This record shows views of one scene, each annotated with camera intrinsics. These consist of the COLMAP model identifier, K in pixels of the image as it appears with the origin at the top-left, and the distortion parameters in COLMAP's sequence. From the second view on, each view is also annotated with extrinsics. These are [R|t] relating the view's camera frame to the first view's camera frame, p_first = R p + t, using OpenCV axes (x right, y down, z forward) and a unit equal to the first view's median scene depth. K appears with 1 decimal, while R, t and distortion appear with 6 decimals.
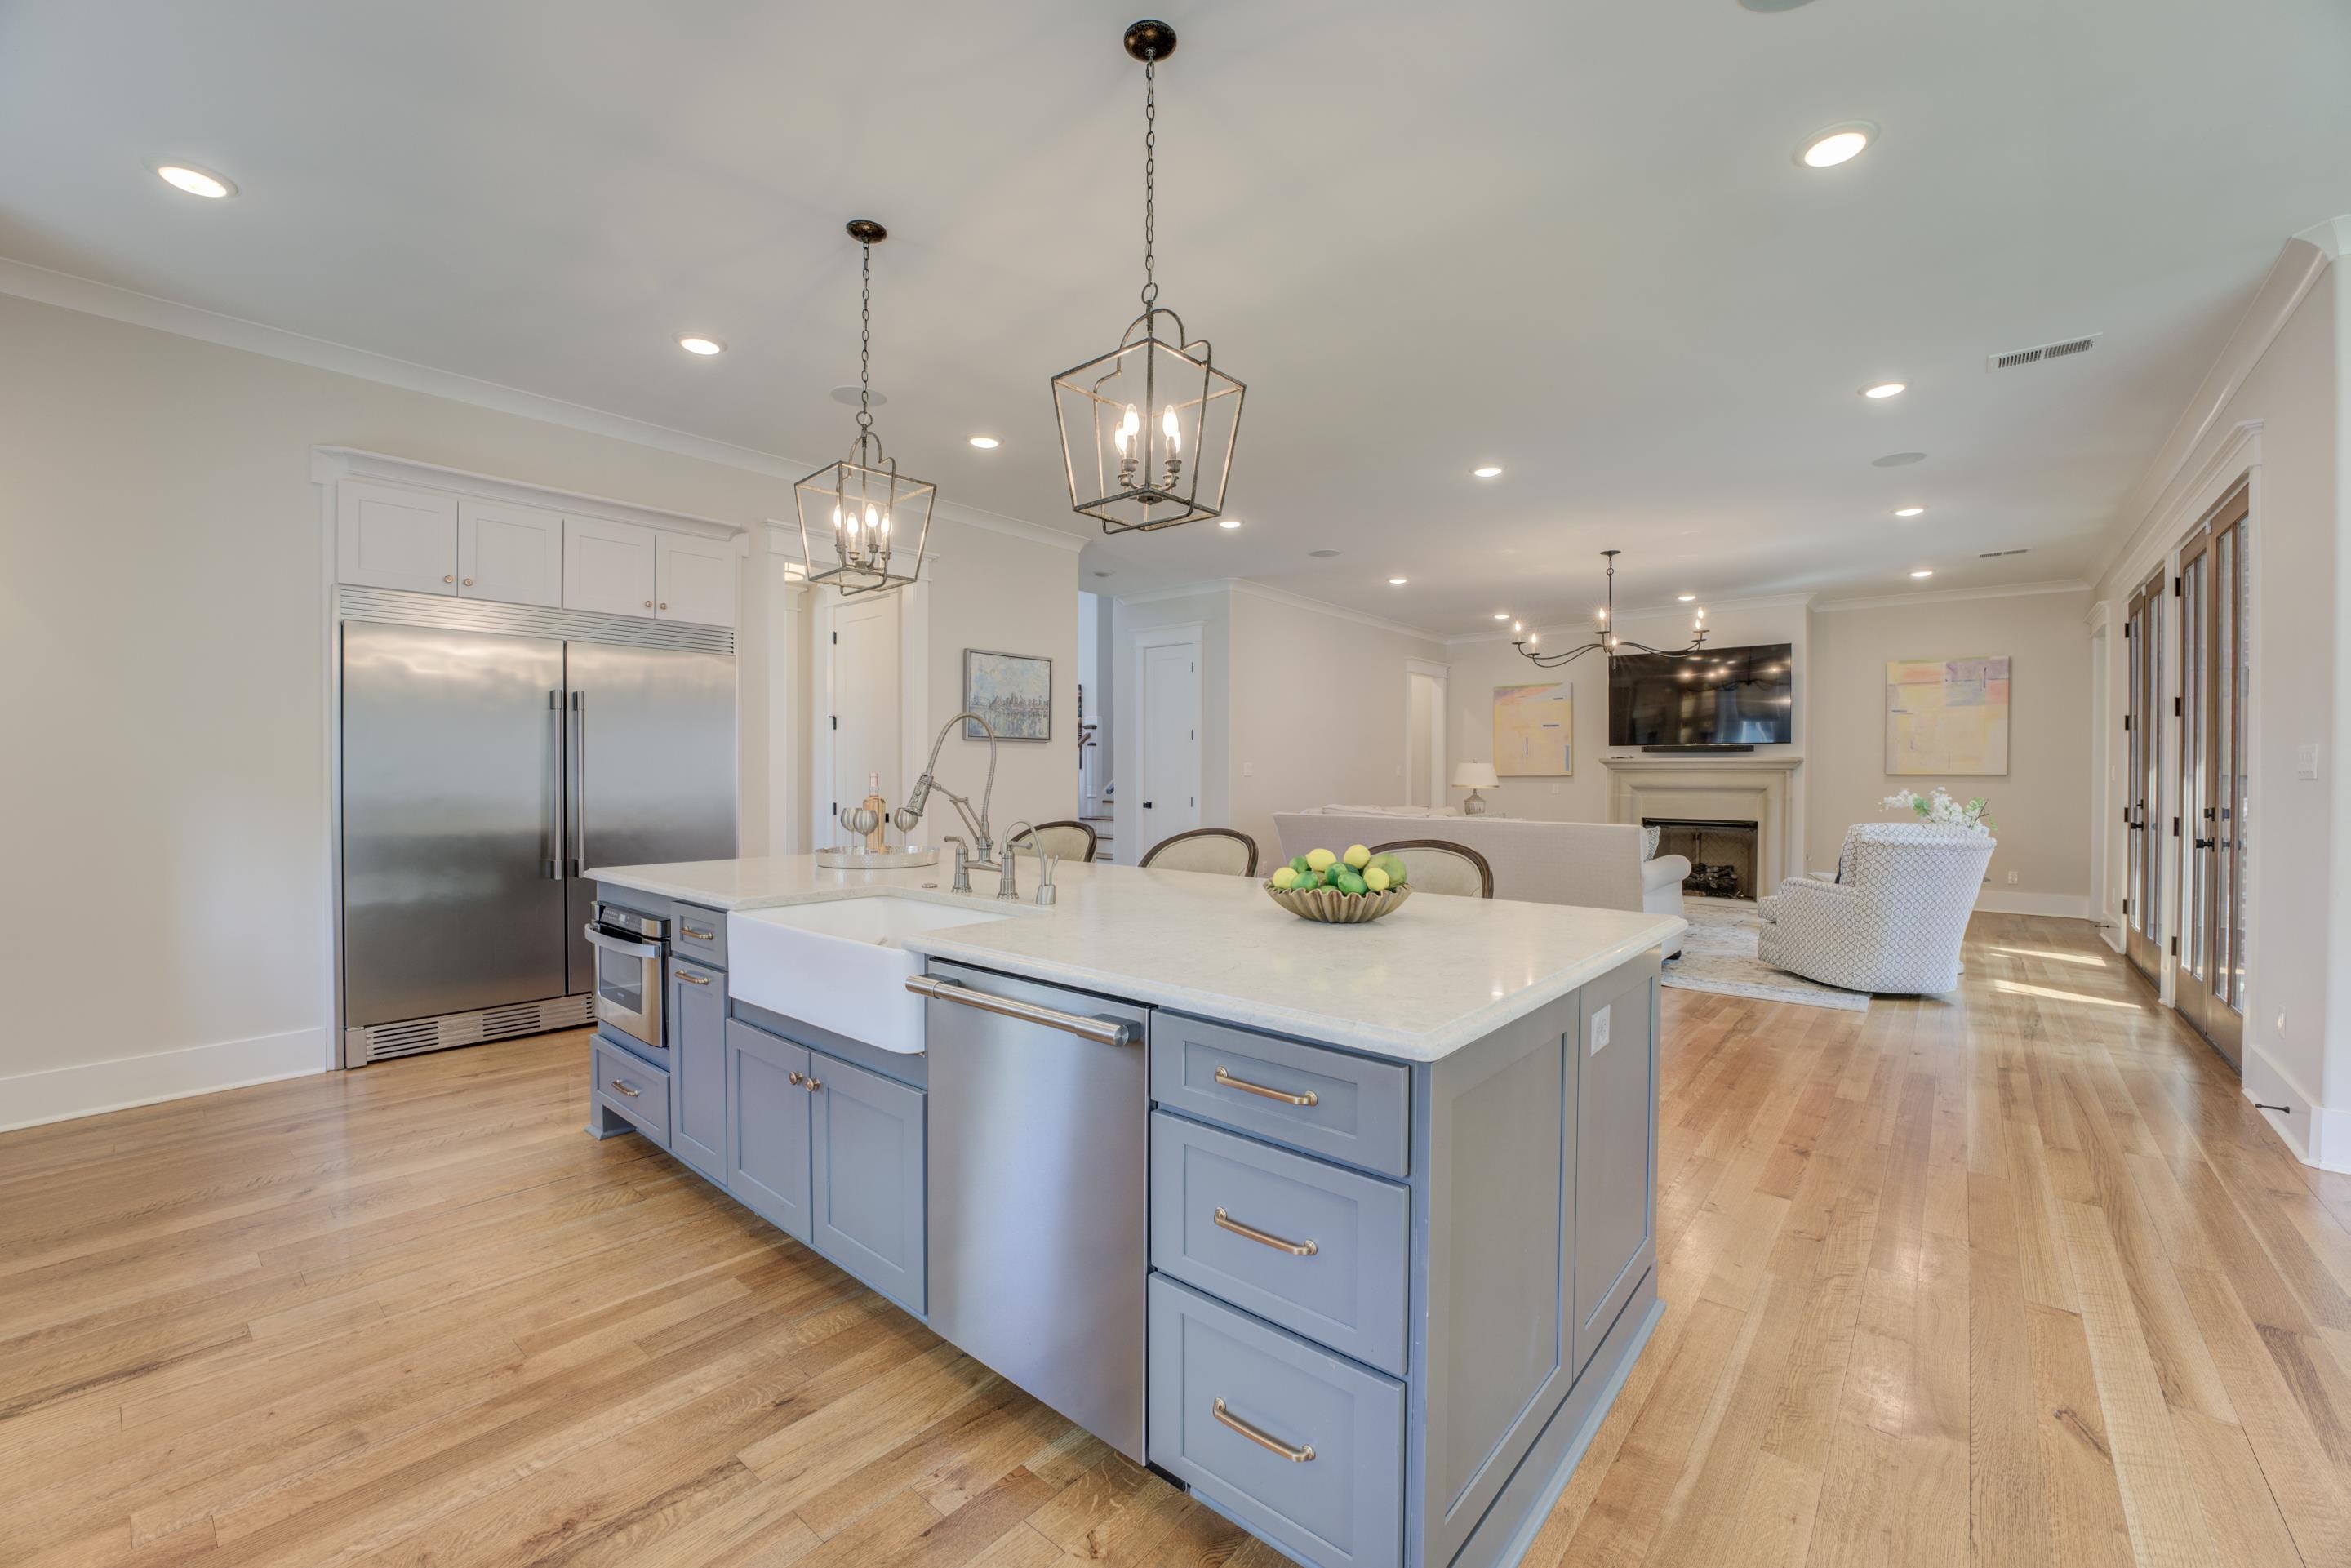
lens RADIAL K [[952.8, 0, 1172.7], [0, 952.8, 783.7], [0, 0, 1]] dist [-0.037740, 0.007137]
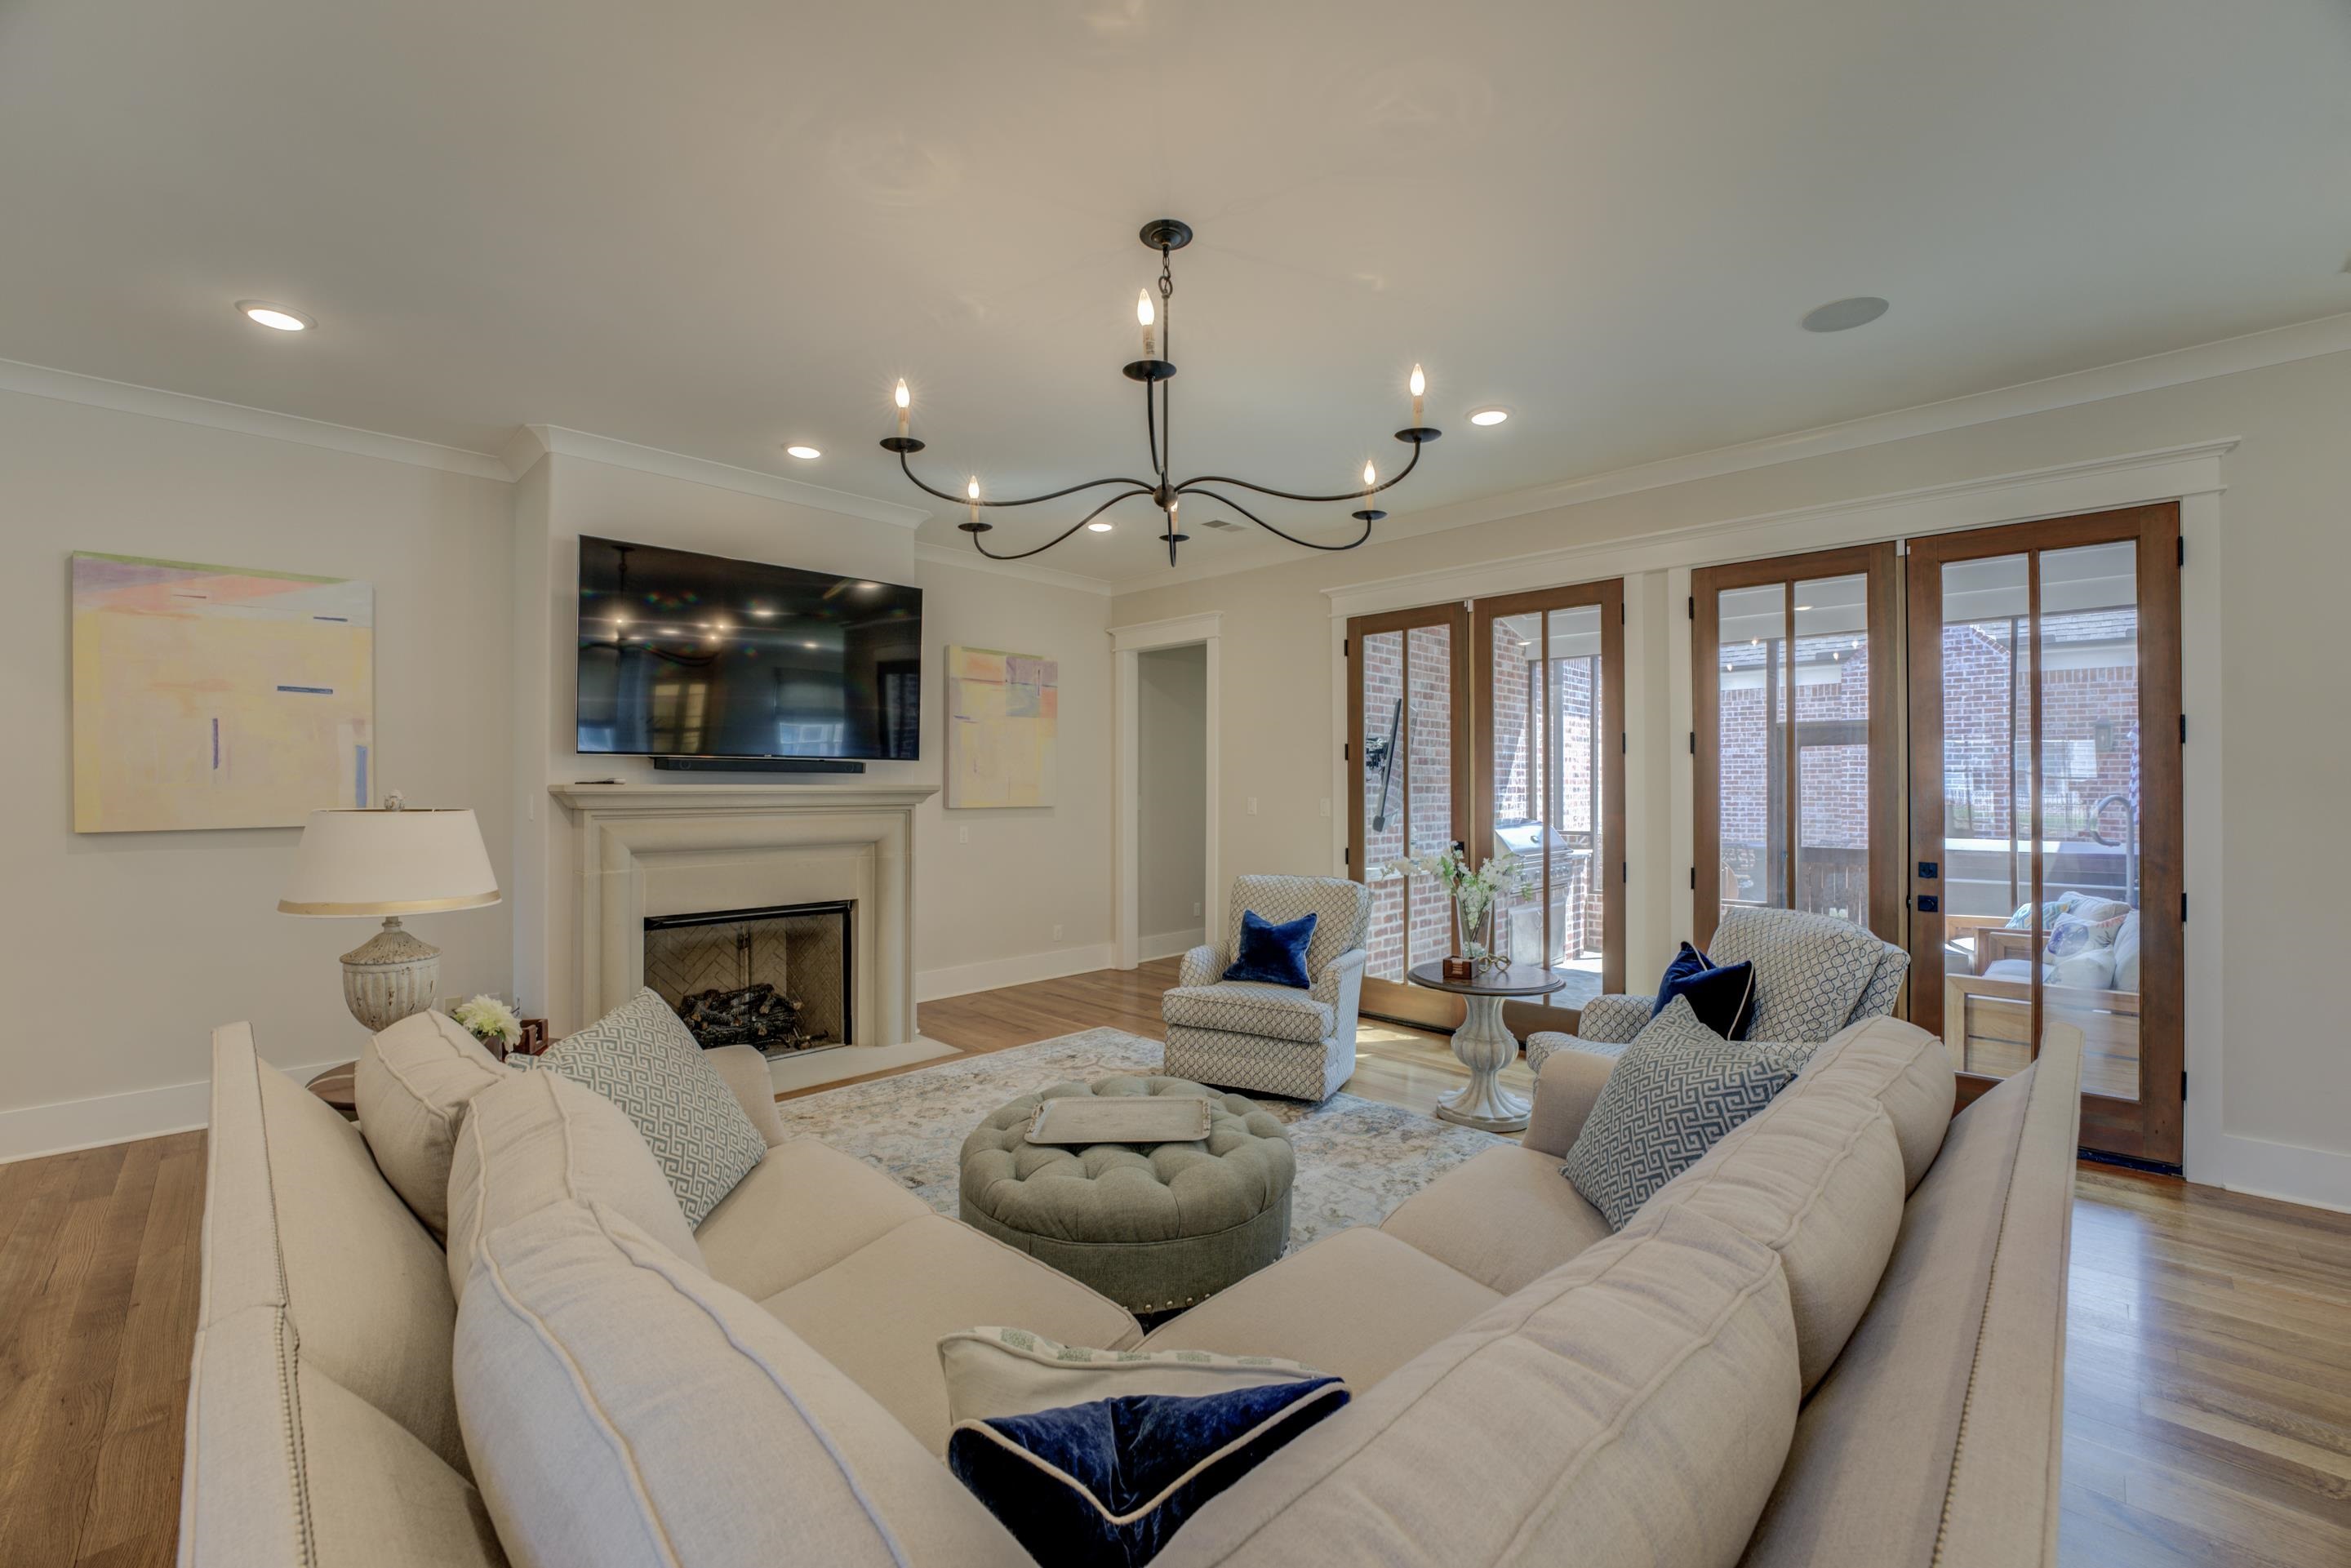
lens RADIAL K [[941.3, 0, 1175.5], [0, 941.3, 784.0], [0, 0, 1]] dist [0.000380, -0.000031]
pose [[0.082508, -0.004877, 0.996578, 0.082454], [0.006353, 0.999970, 0.004367, -0.029059], [-0.996570, 0.005971, 0.082536, 0.760130]]
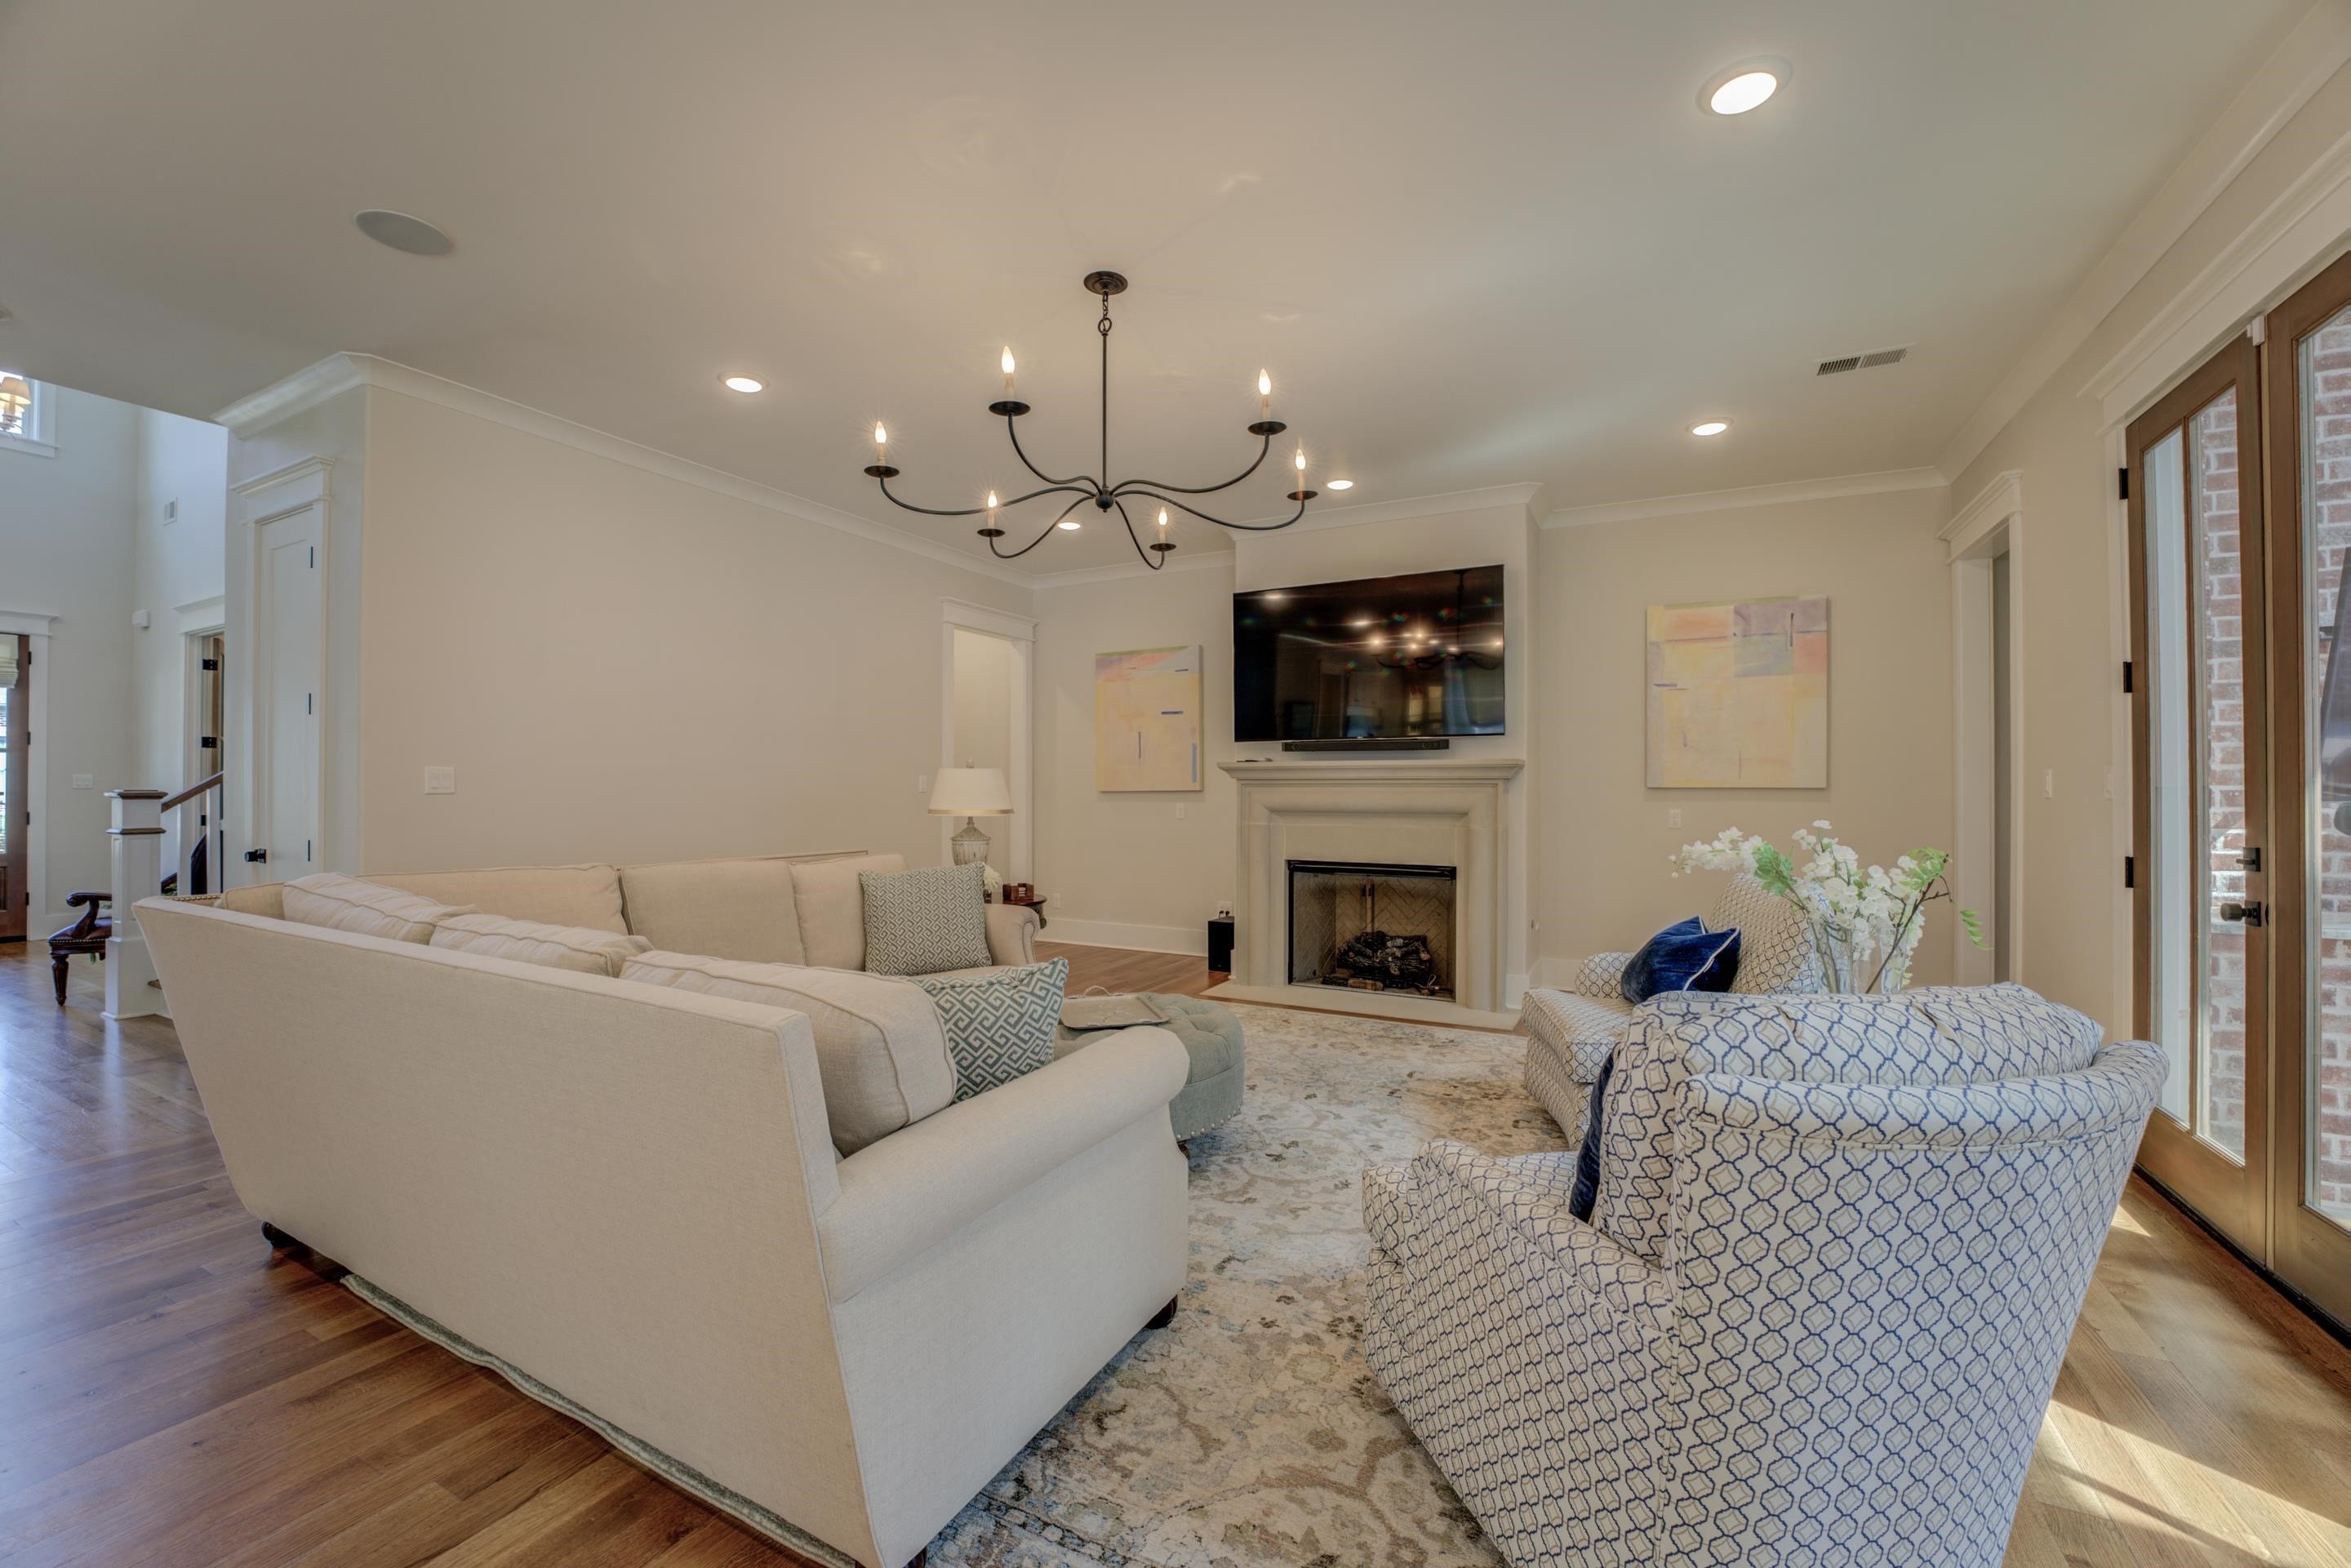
lens RADIAL K [[952.8, 0, 1172.7], [0, 952.8, 783.7], [0, 0, 1]] dist [-0.037740, 0.007137]
pose [[0.977035, -0.001164, 0.213077, 0.315739], [0.004153, 0.999899, -0.013580, -0.005113], [-0.213039, 0.014153, 0.976941, 0.445794]]
